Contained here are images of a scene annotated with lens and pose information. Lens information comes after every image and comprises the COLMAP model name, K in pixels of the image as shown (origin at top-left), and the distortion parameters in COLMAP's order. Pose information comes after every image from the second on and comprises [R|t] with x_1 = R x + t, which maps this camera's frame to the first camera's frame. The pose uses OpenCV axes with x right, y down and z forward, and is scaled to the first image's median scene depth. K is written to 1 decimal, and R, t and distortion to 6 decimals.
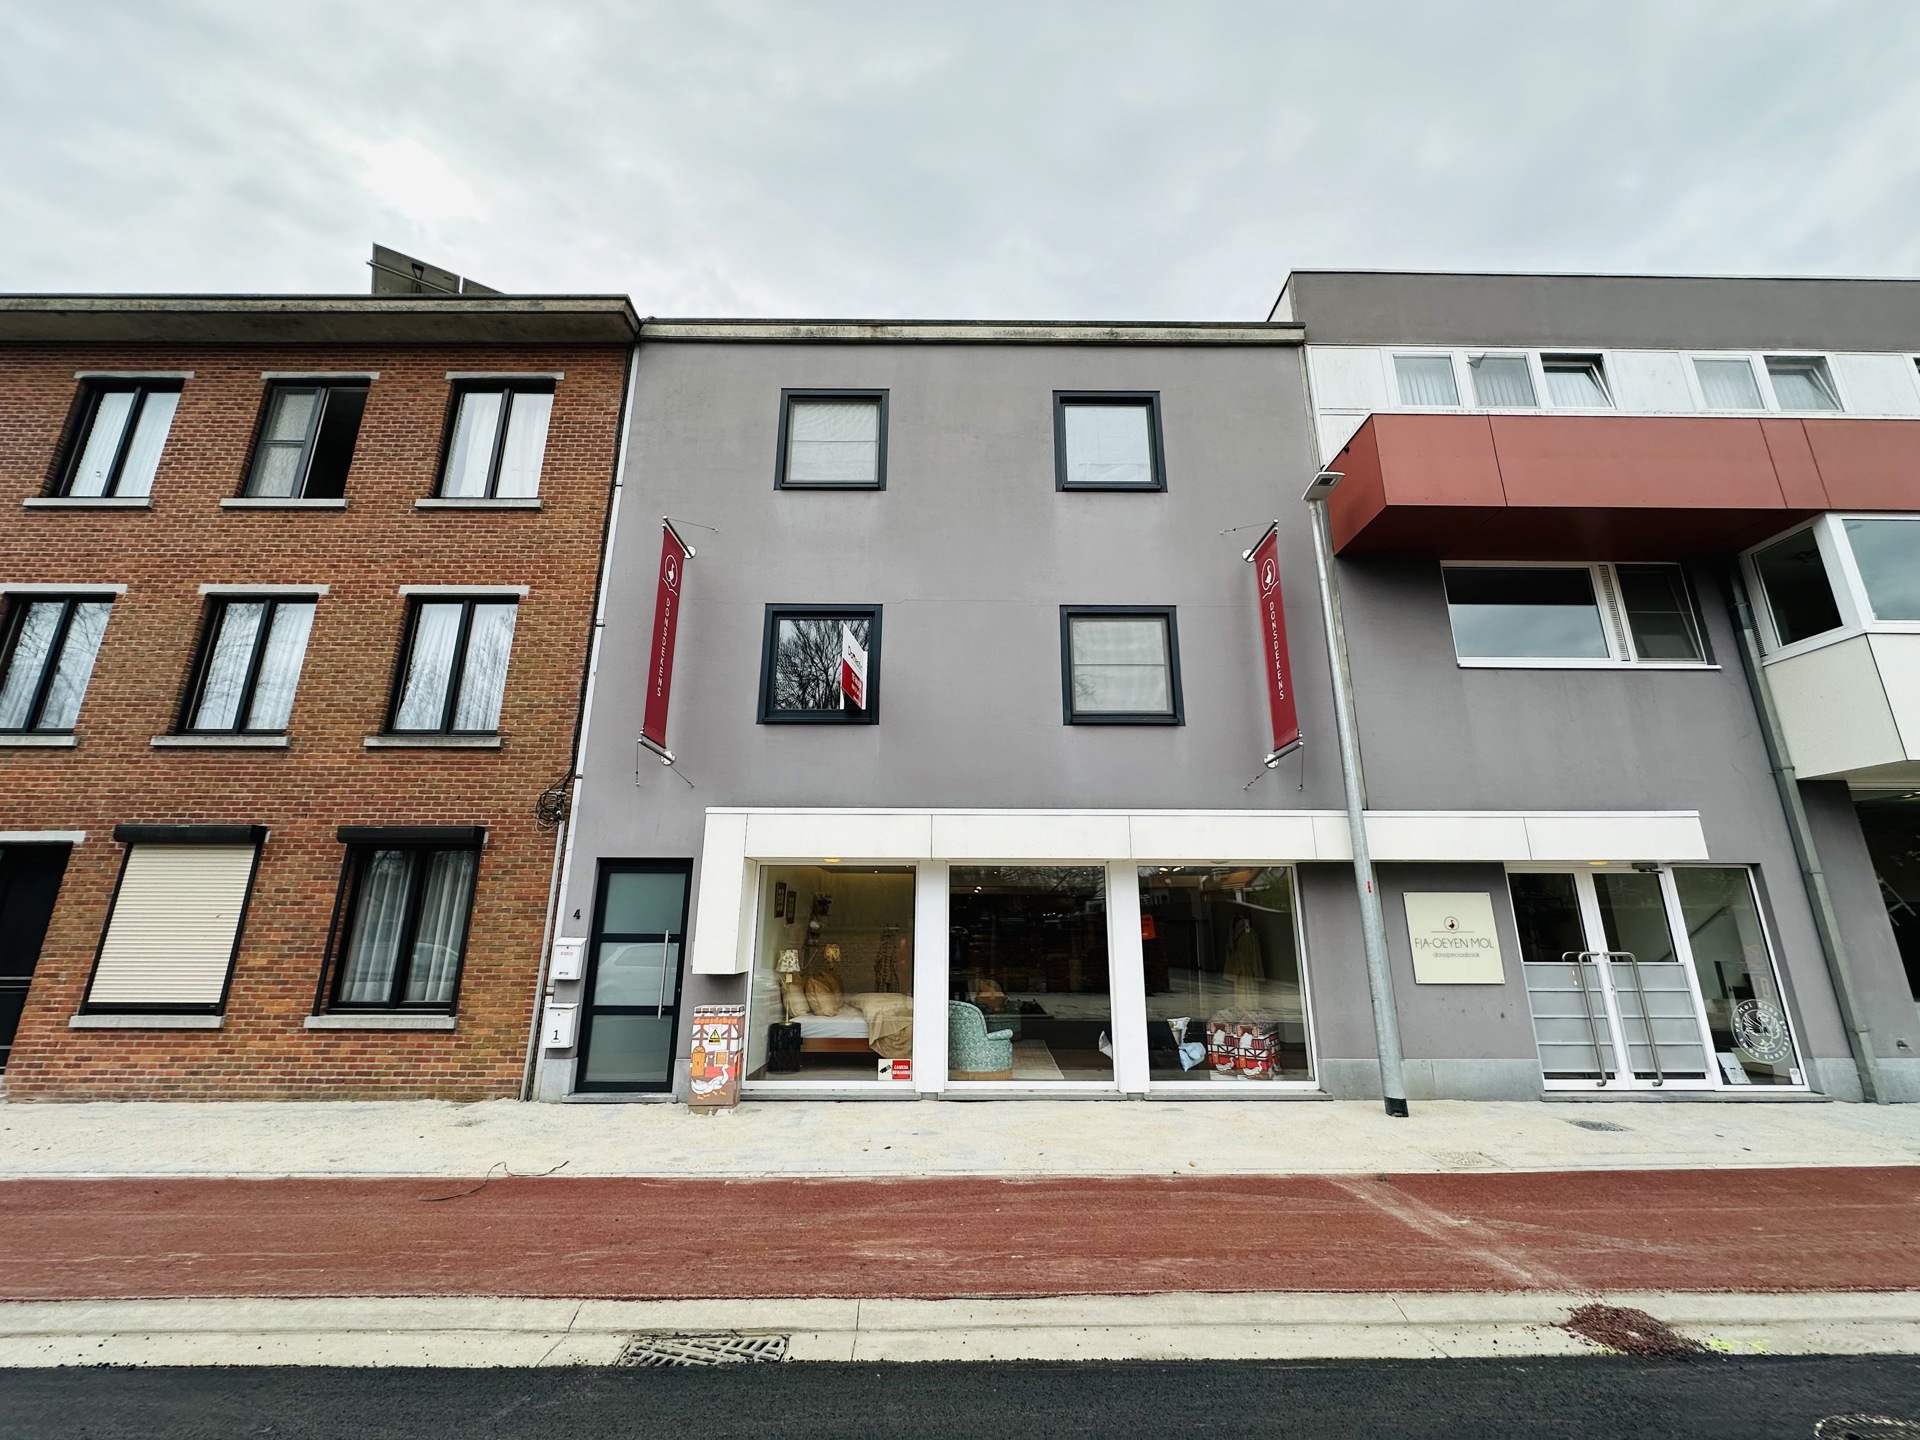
lens RADIAL K [[764.5, 0, 960.6], [0, 764.5, 722.2], [0, 0, 1]] dist [-0.001460, 0.000183]
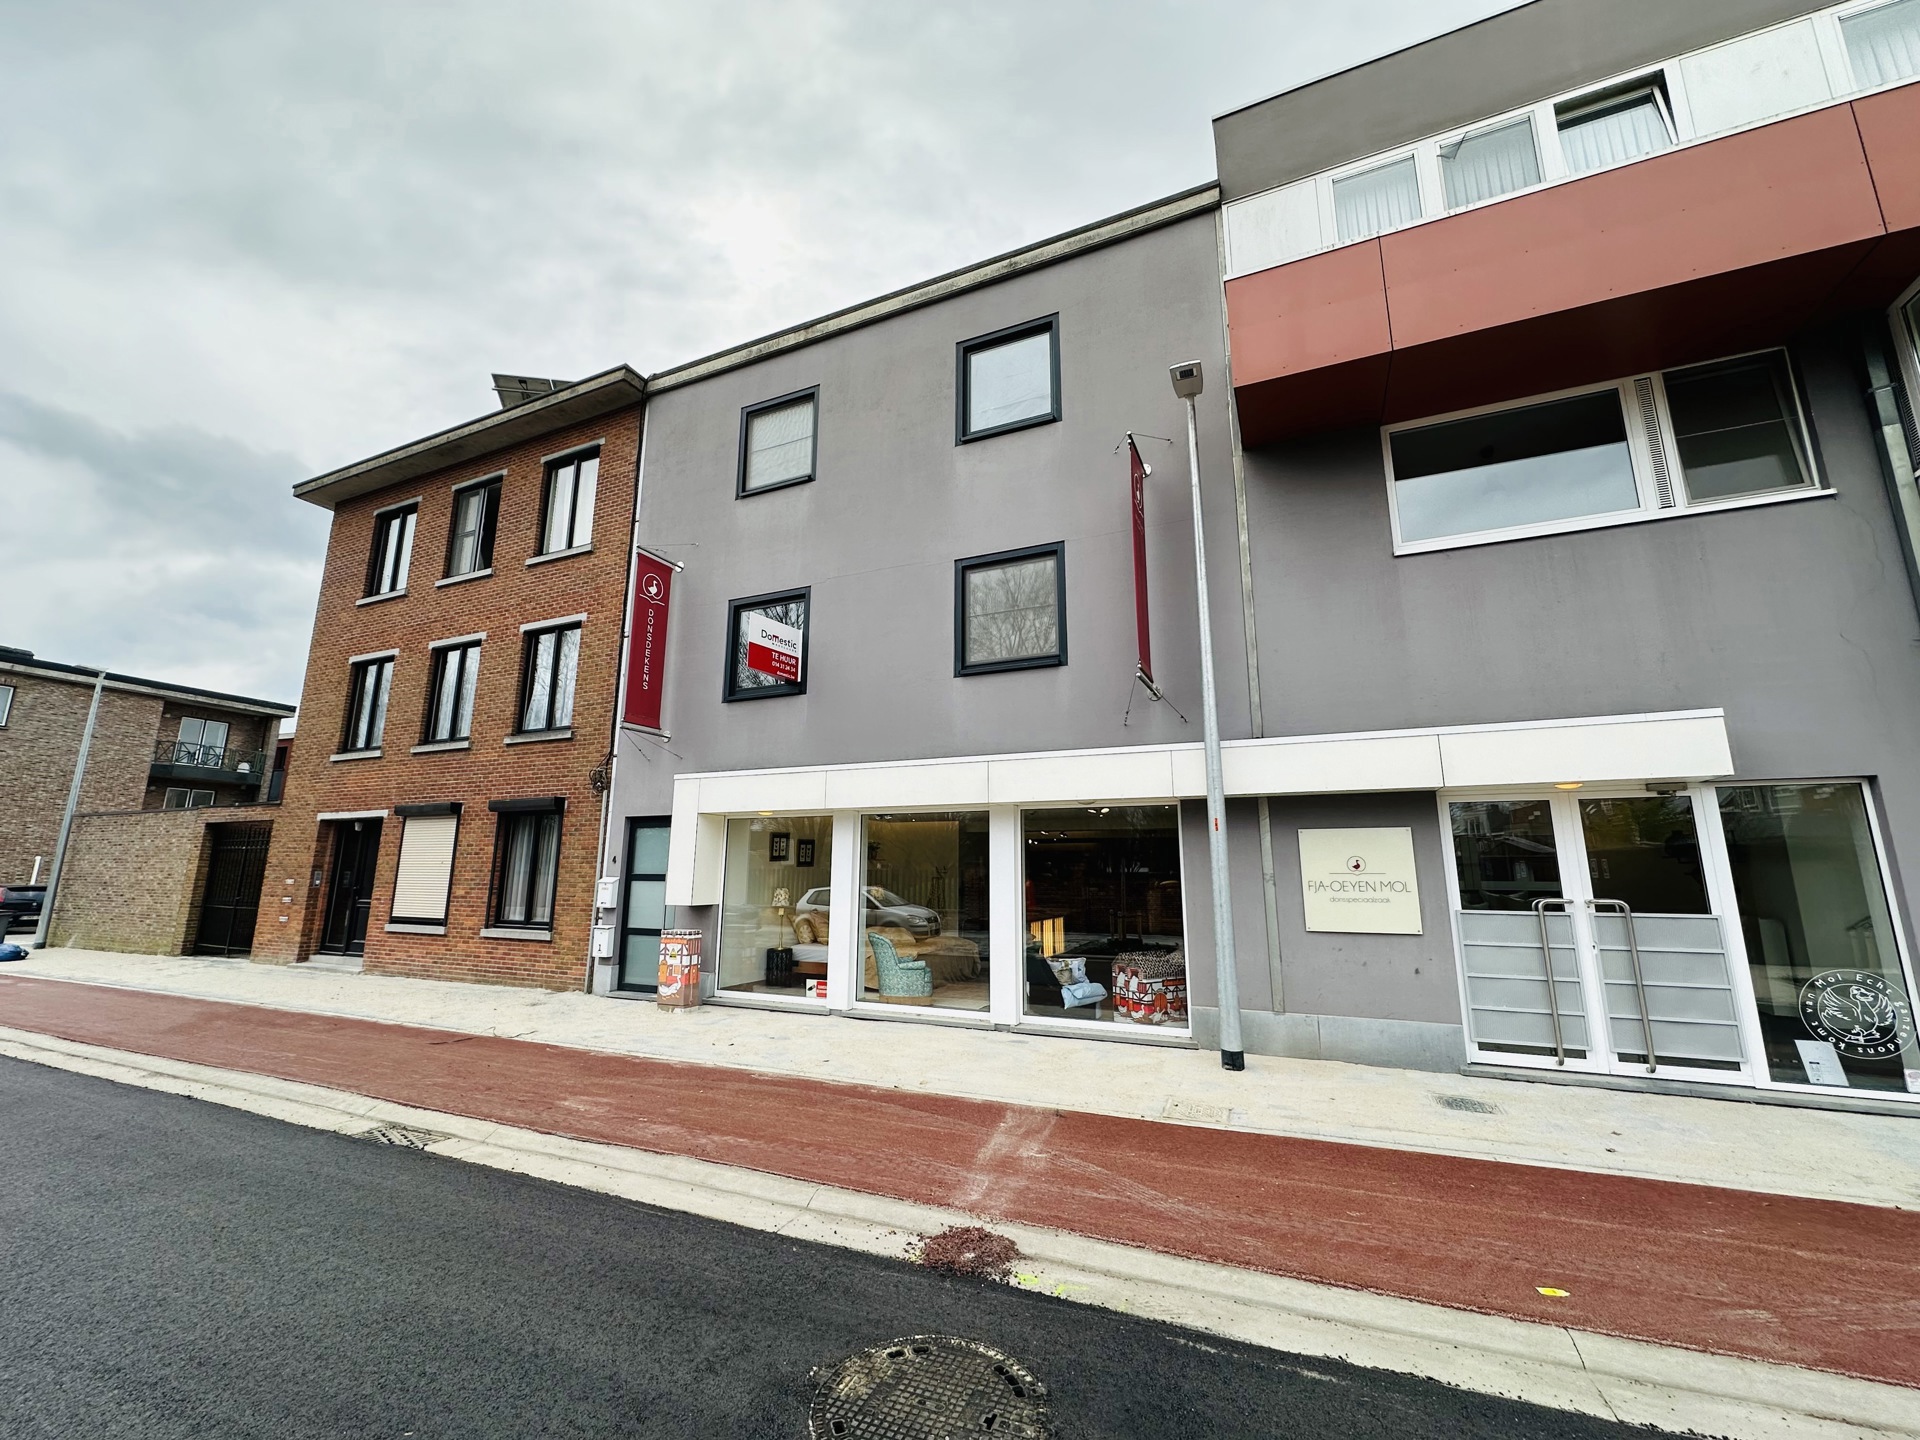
lens RADIAL K [[764.5, 0, 960.6], [0, 764.5, 722.2], [0, 0, 1]] dist [-0.001460, 0.000183]
pose [[0.909372, -0.079766, -0.408264, 0.590990], [0.106815, 0.993312, 0.043848, 0.020746], [0.402036, -0.083483, 0.911810, 0.053737]]
